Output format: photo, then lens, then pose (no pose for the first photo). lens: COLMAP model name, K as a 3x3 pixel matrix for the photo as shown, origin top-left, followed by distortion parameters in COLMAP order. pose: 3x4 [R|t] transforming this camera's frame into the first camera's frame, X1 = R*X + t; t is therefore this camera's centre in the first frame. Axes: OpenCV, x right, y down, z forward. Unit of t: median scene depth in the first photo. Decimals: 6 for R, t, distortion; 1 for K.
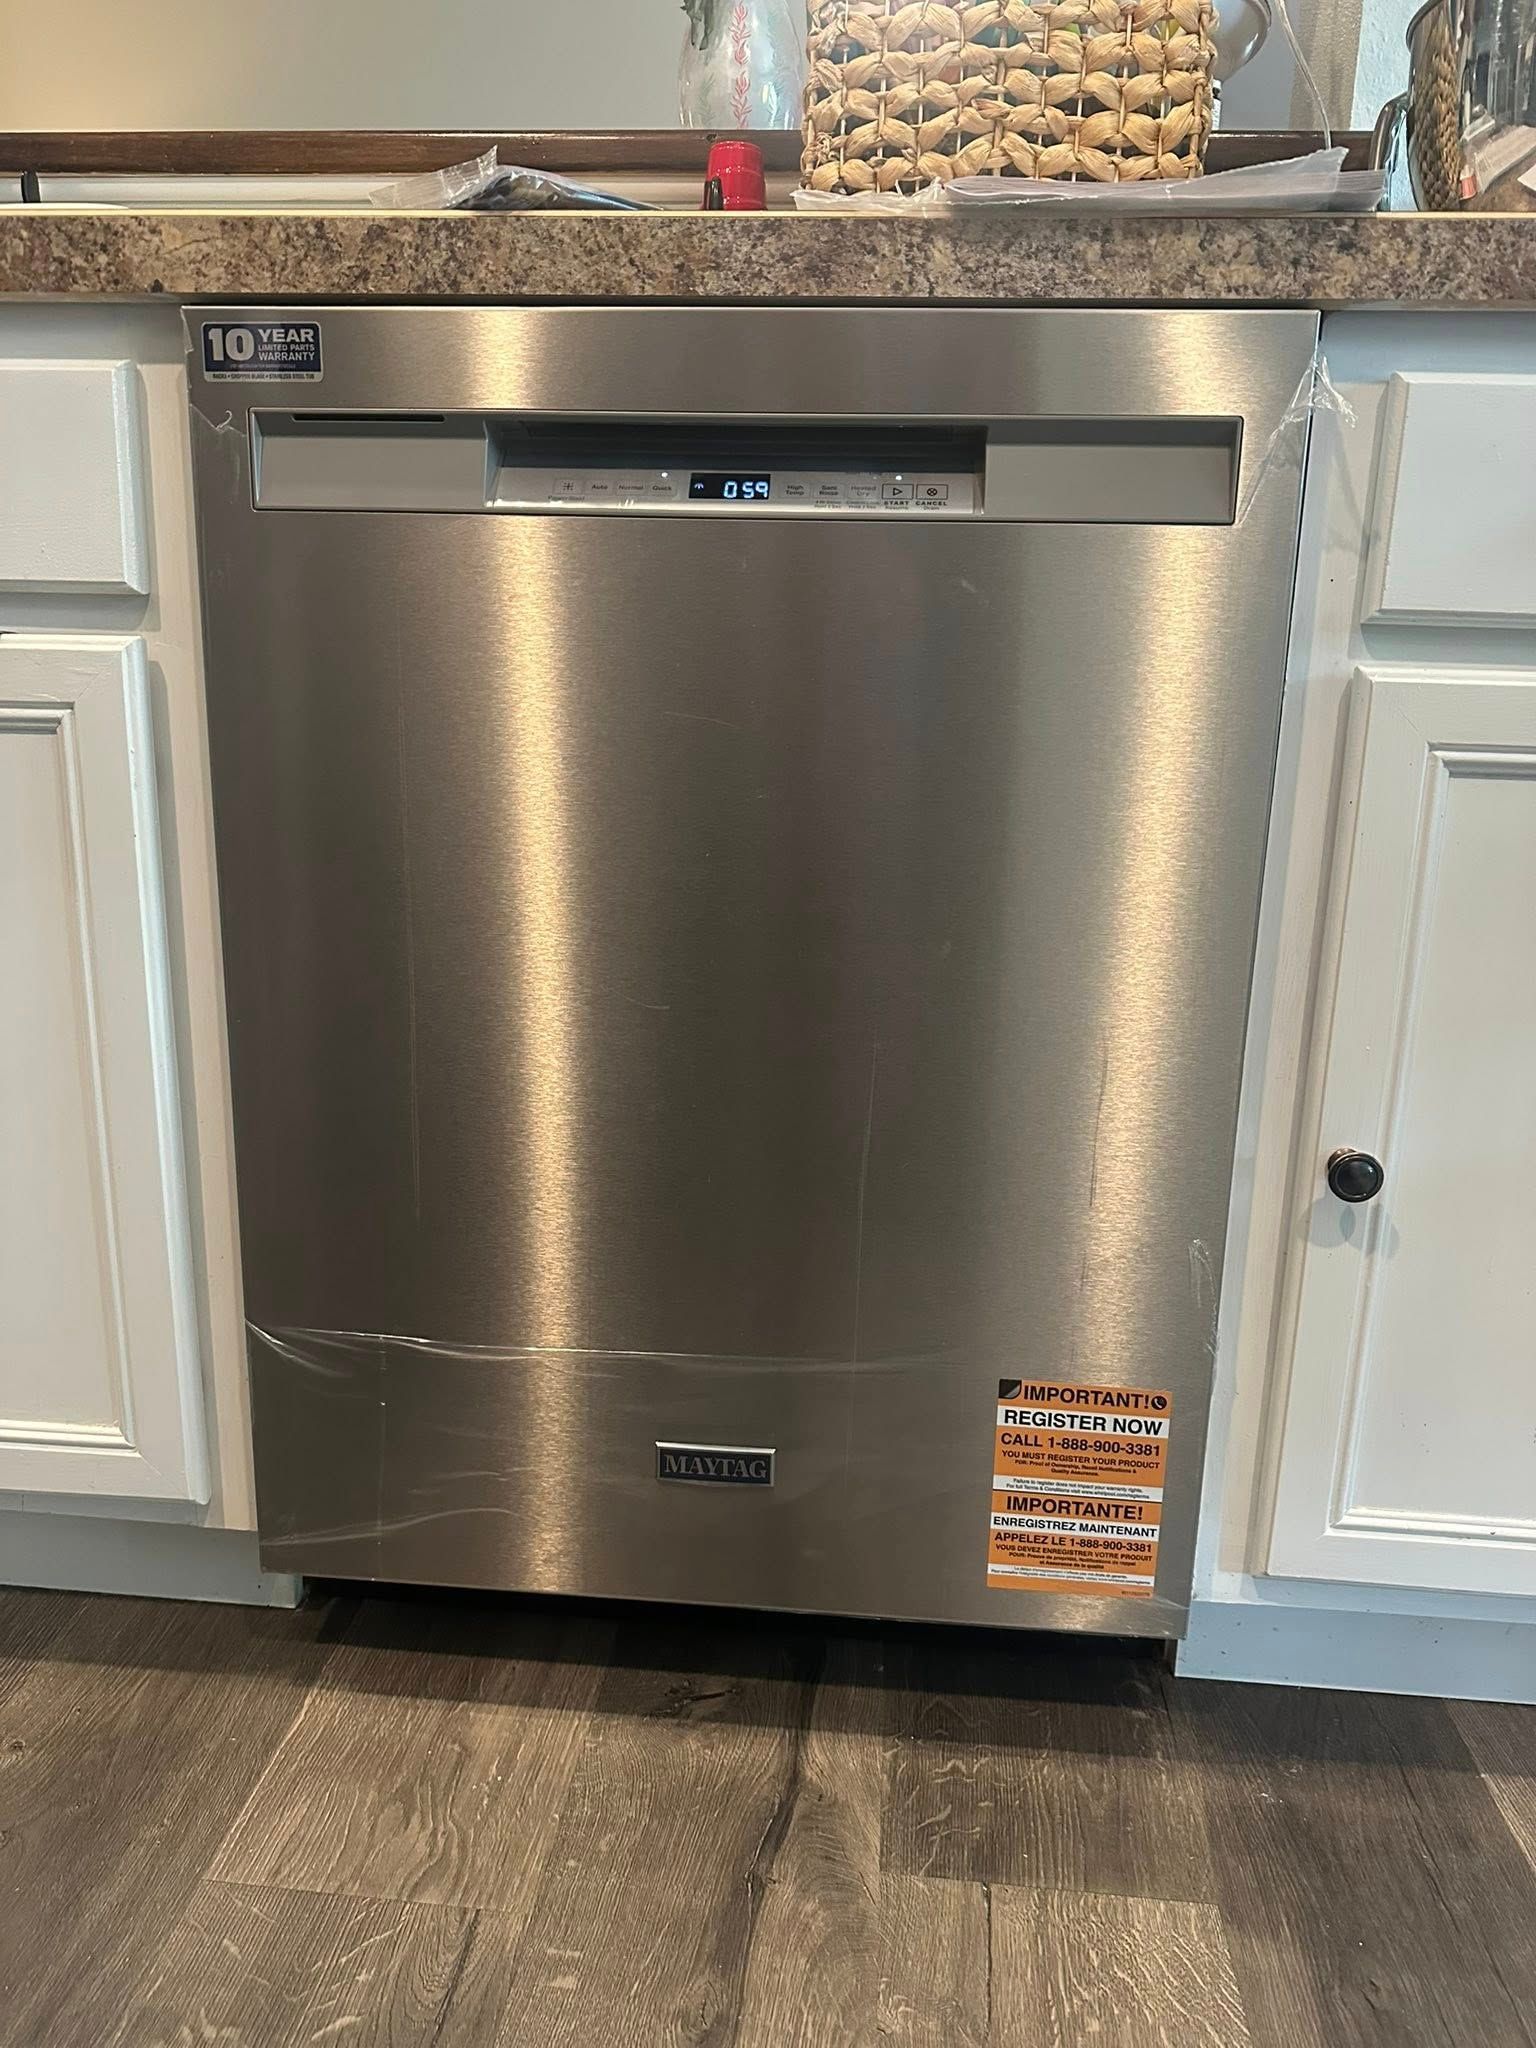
lens RADIAL K [[1427.3, 0, 764.7], [0, 1427.3, 1021.1], [0, 0, 1]] dist [0.004097, -0.010095]
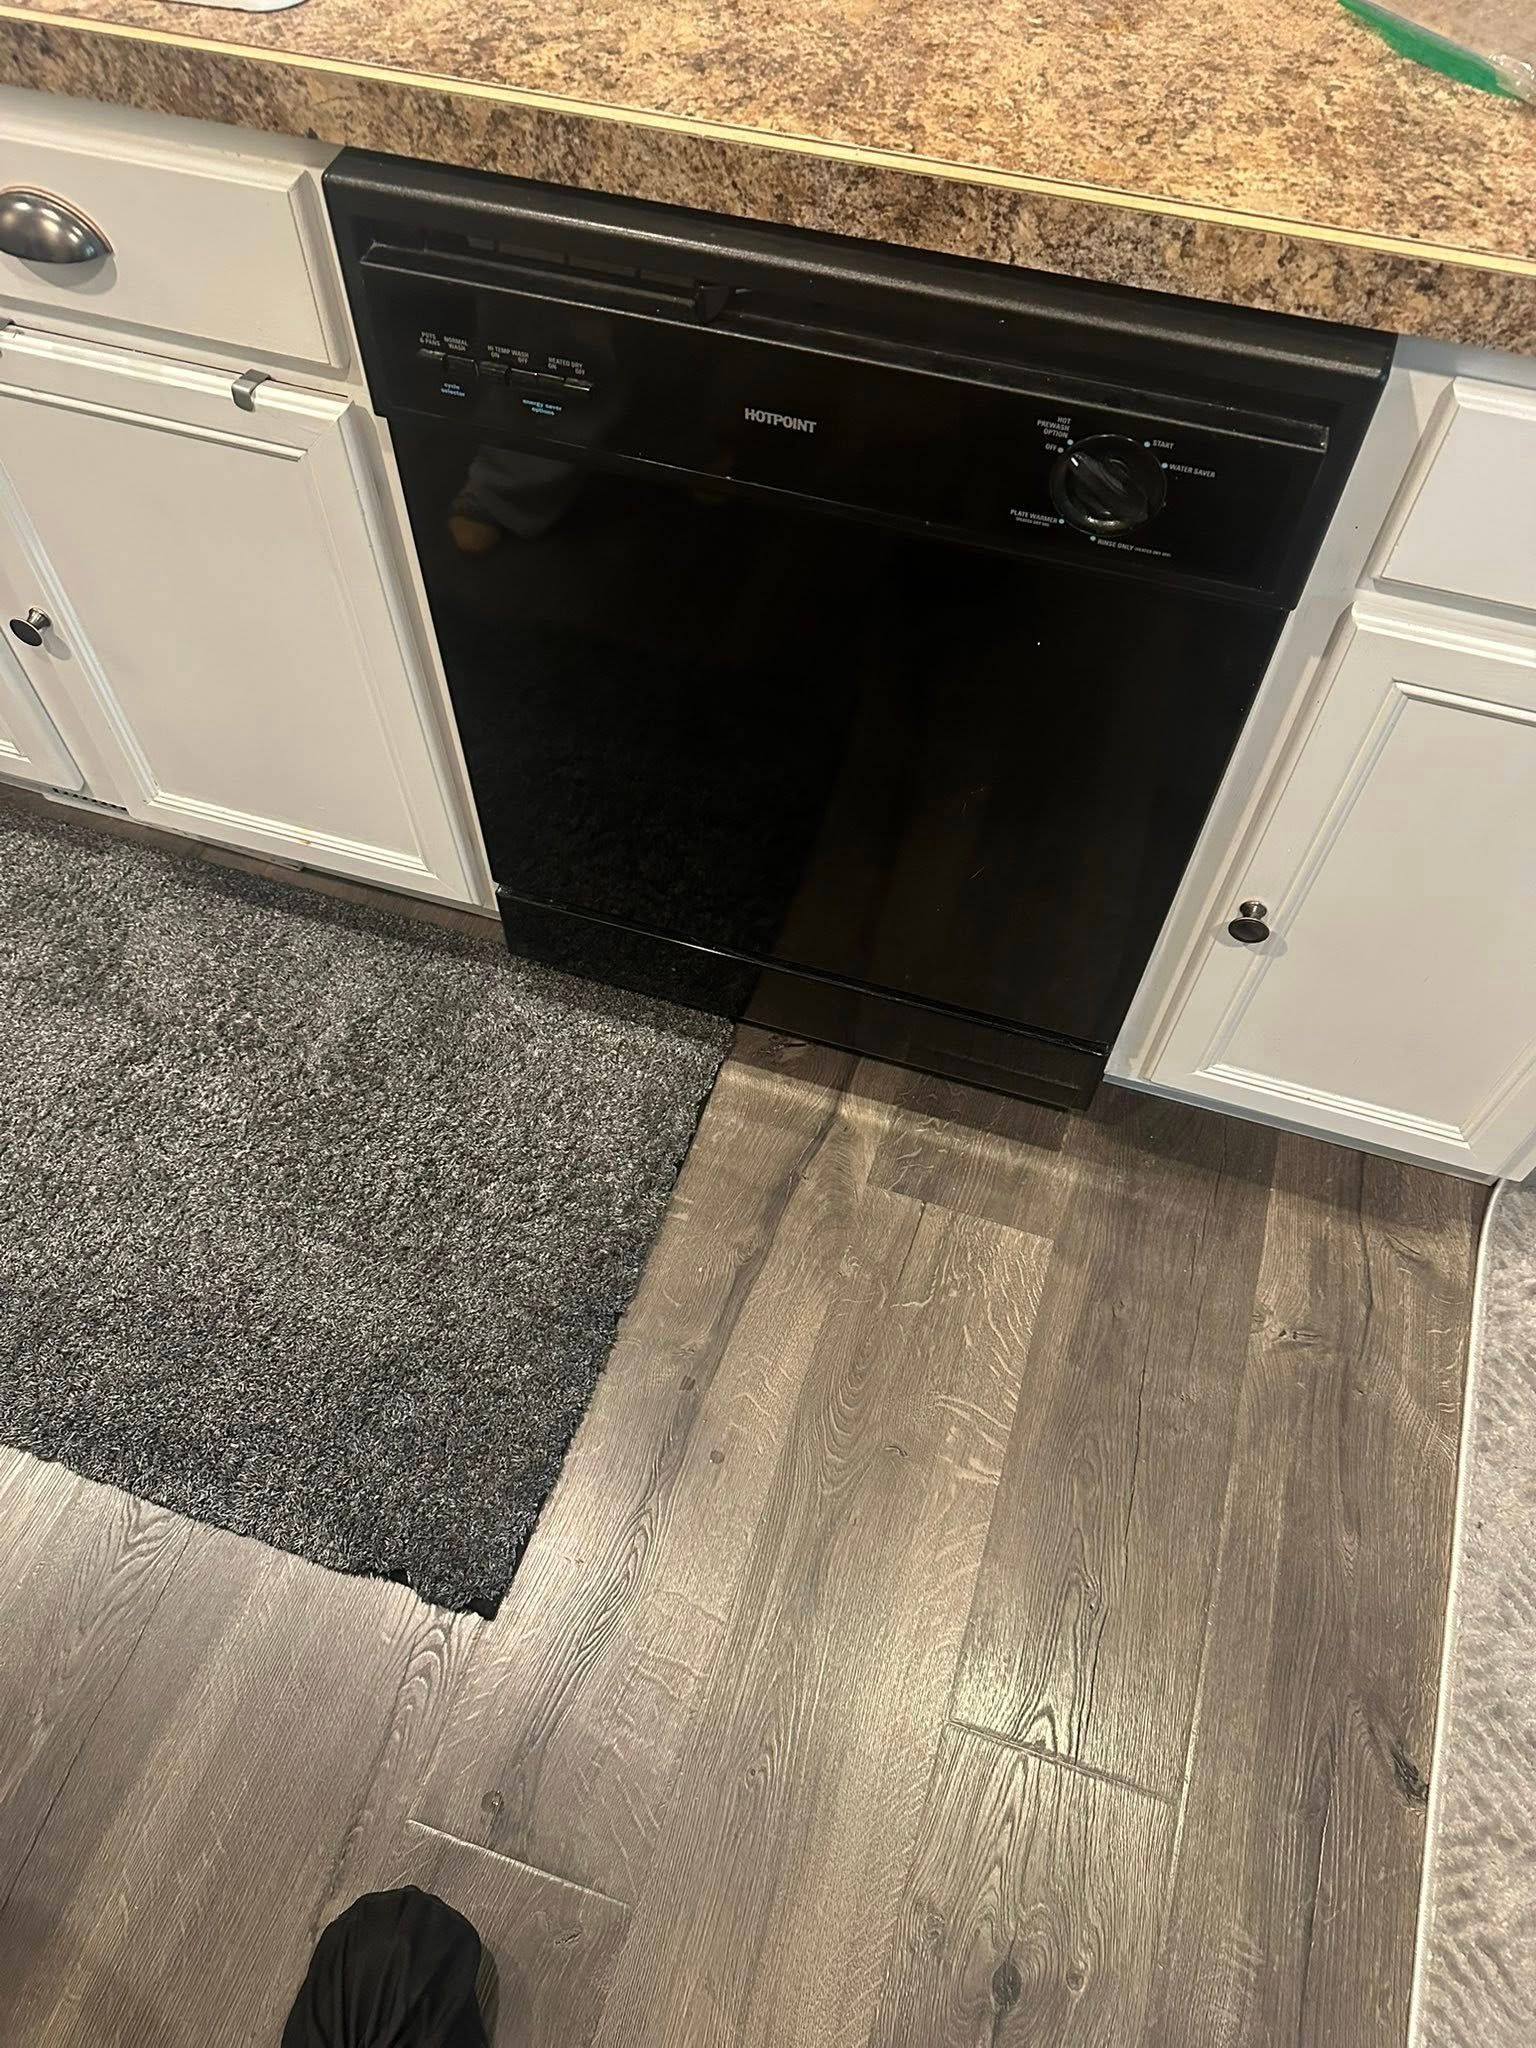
lens RADIAL K [[1427.3, 0, 767.7], [0, 1427.3, 1030.4], [0, 0, 1]] dist [0.004097, -0.010095]
pose [[0.974670, 0.178327, -0.134975, 0.180944], [-0.035973, 0.720659, 0.692356, -0.809541], [0.220737, -0.669963, 0.708820, -0.144925]]
